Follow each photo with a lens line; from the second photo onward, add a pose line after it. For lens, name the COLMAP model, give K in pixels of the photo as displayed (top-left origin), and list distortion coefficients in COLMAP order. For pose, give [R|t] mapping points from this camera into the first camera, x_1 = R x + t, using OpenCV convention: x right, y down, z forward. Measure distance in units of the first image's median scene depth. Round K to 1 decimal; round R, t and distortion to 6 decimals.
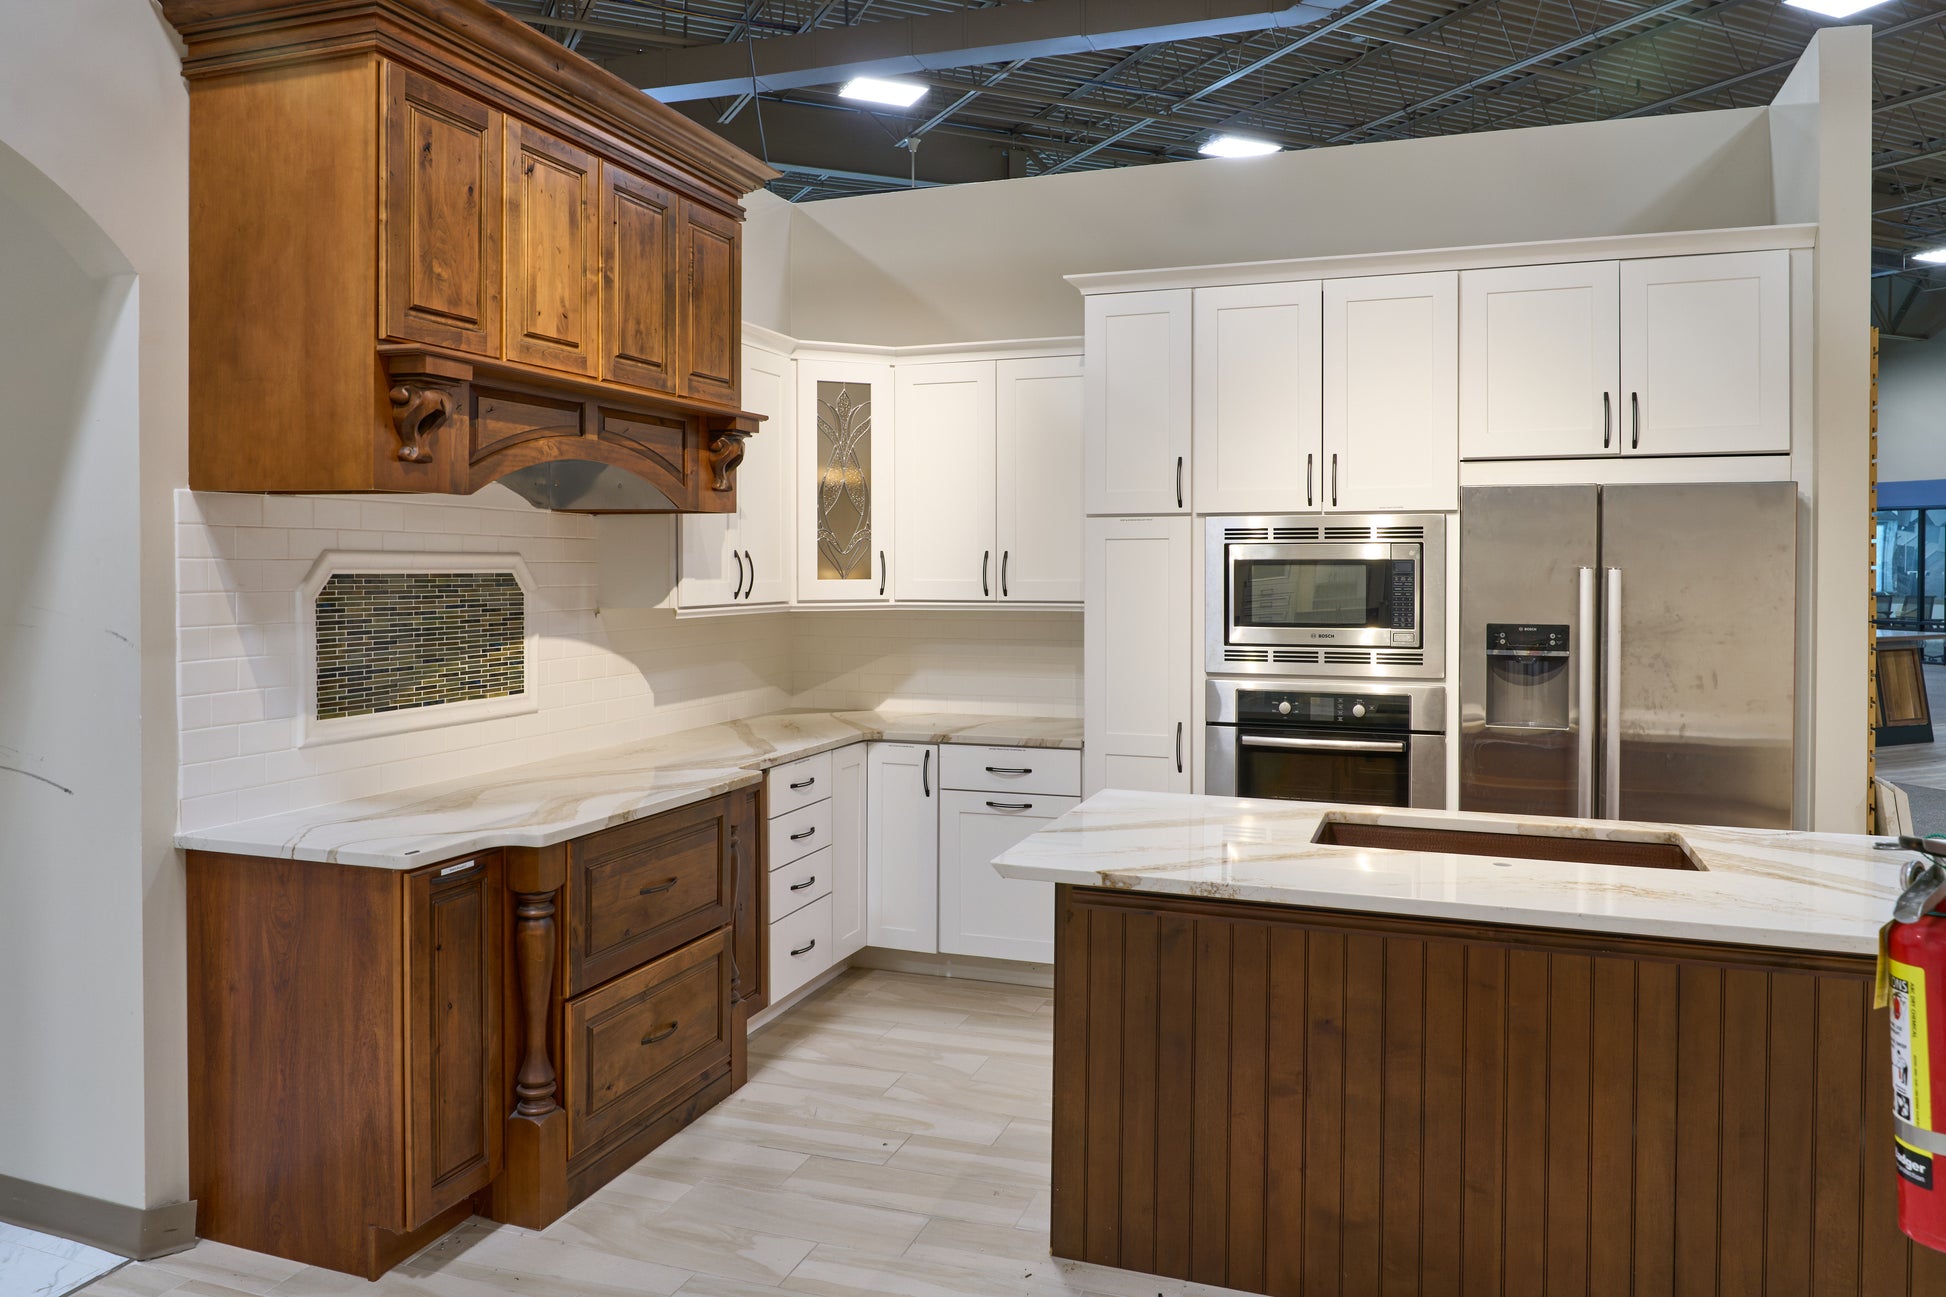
lens RADIAL K [[1371.1, 0, 965.3], [0, 1371.1, 581.0], [0, 0, 1]] dist [-0.014184, -0.003667]
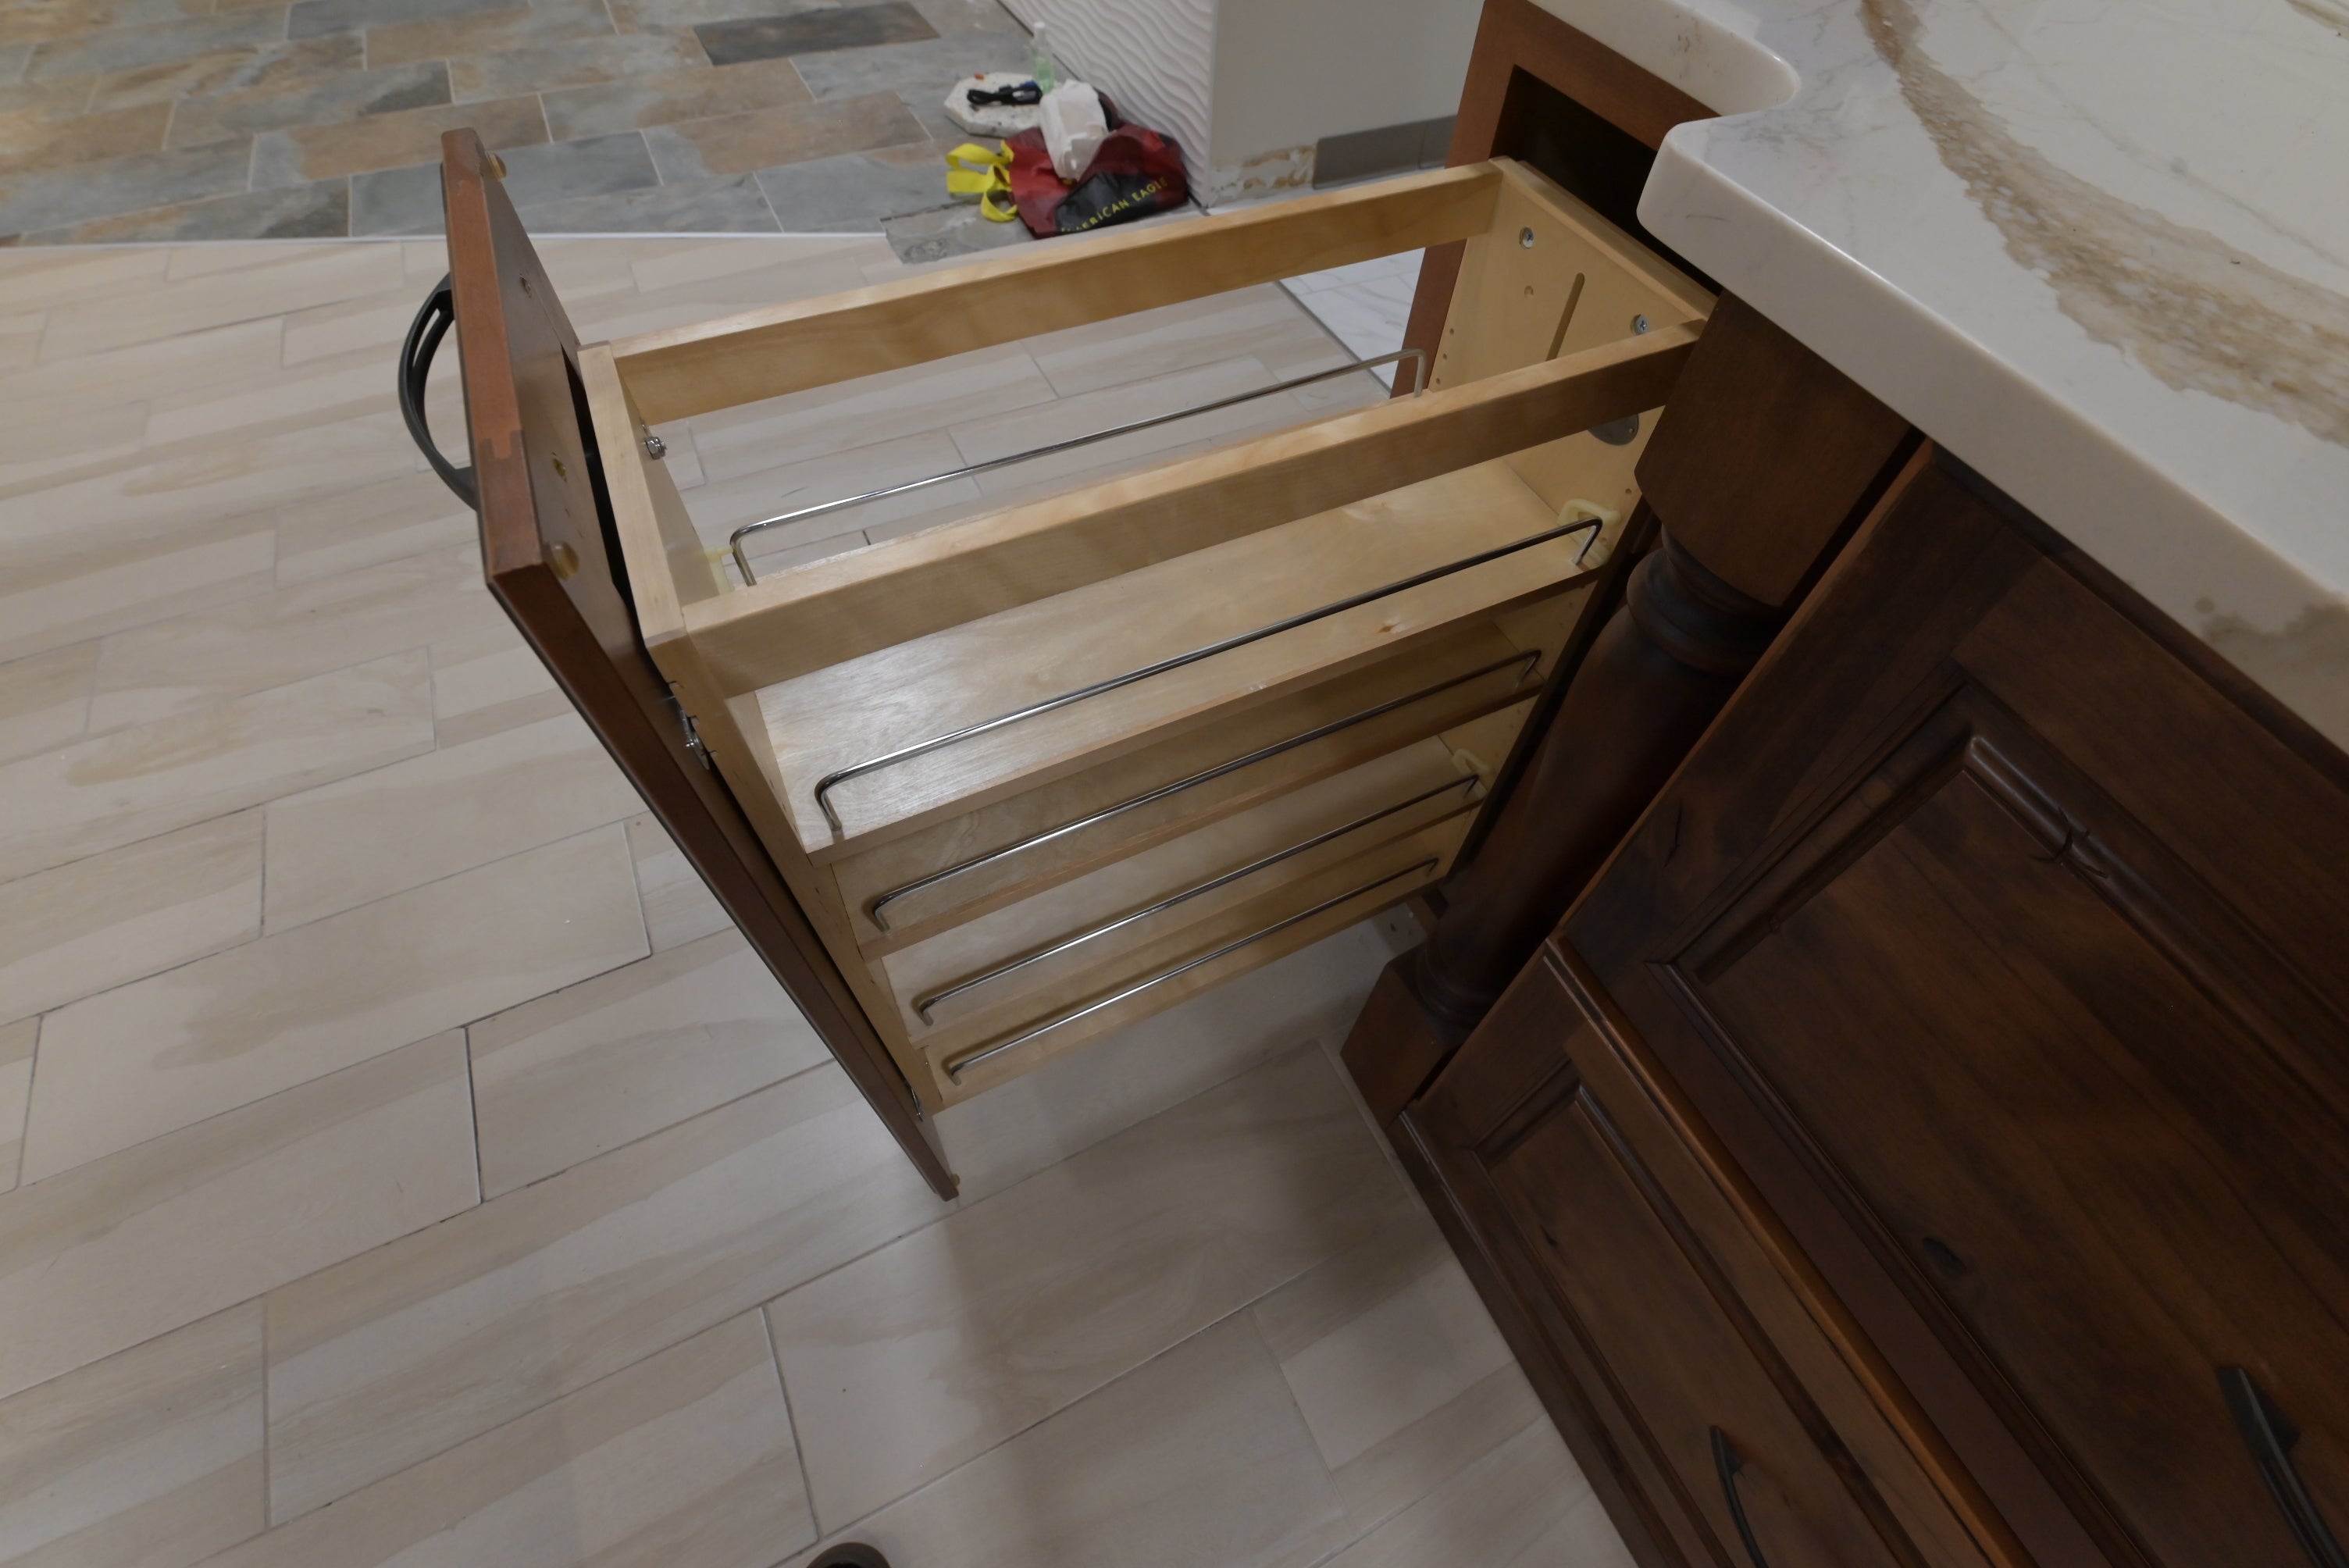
lens RADIAL K [[999.6, 0, 1182.7], [0, 999.6, 769.4], [0, 0, 1]] dist [-0.006574, -0.008404]
pose [[-0.689833, 0.567805, -0.449141, -0.123553], [-0.056484, 0.576285, 0.815294, 0.095535], [0.721762, 0.587786, -0.365469, 0.743802]]
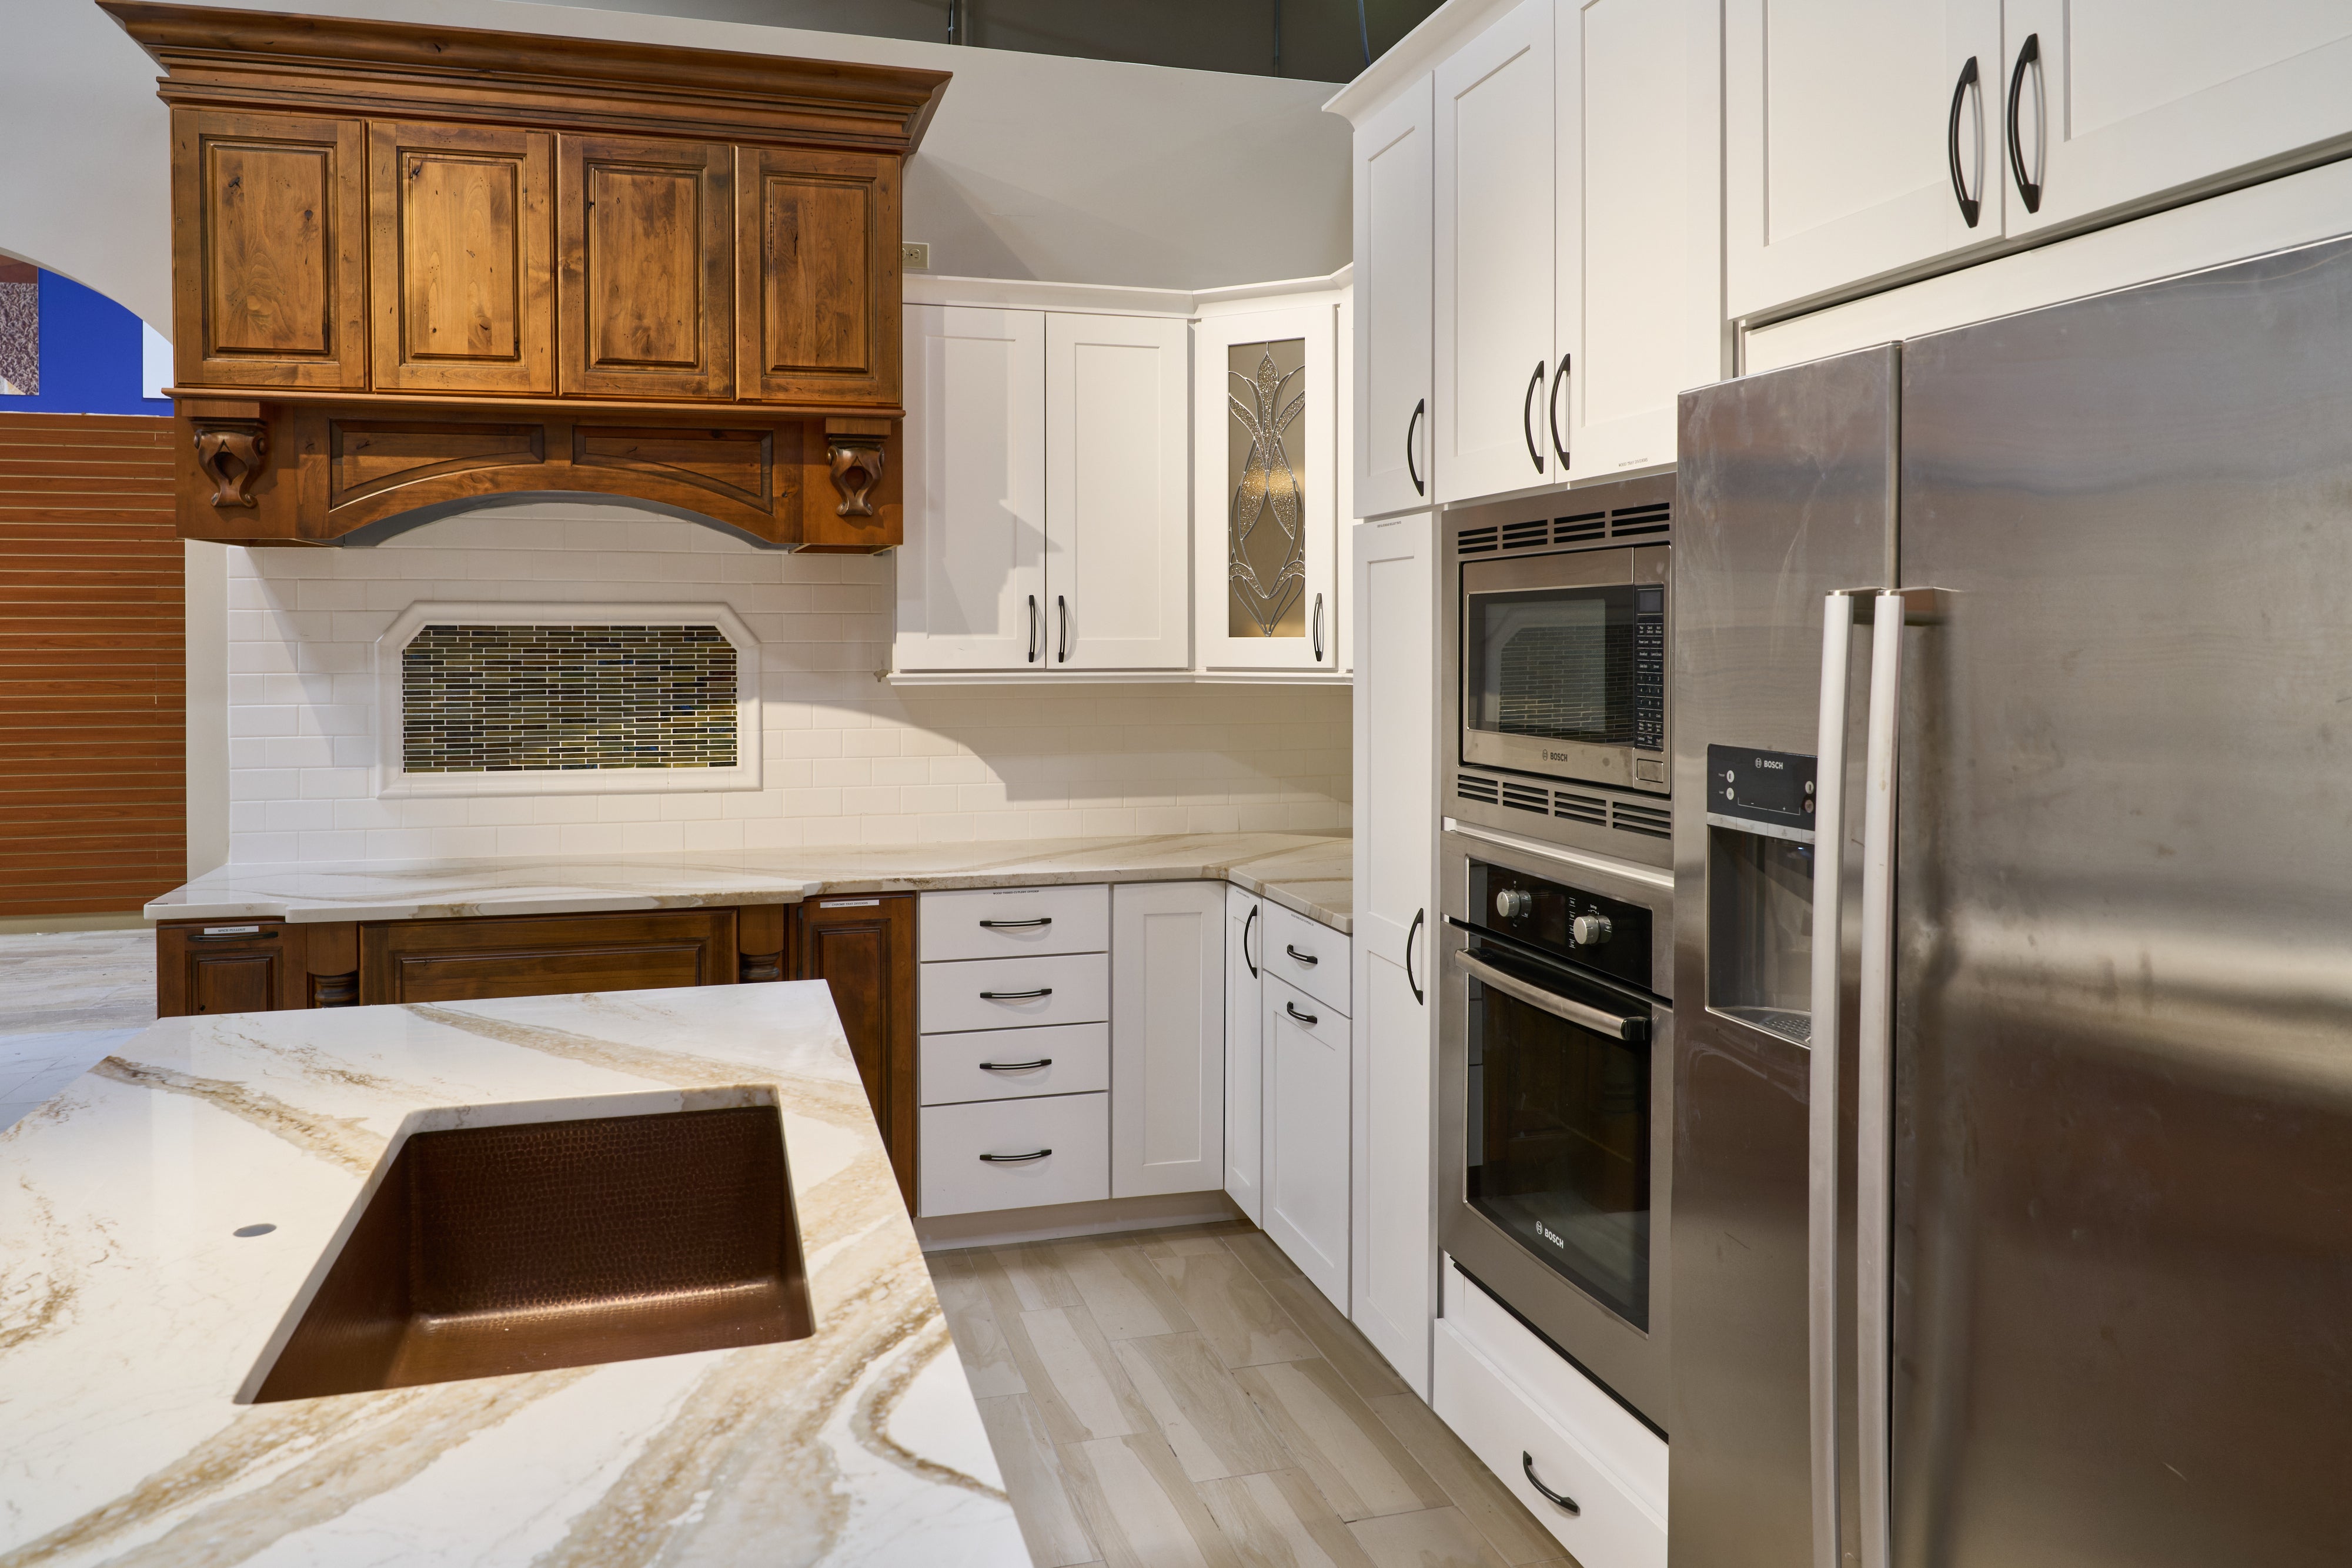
lens RADIAL K [[1657.1, 0, 1178.1], [0, 1657.1, 648.1], [0, 0, 1]] dist [-0.014184, -0.003667]
pose [[0.590189, 0.004962, -0.807250, 0.653064], [-0.008649, 0.999963, -0.000176, 0.005530], [0.807219, 0.007086, 0.590210, 0.591166]]
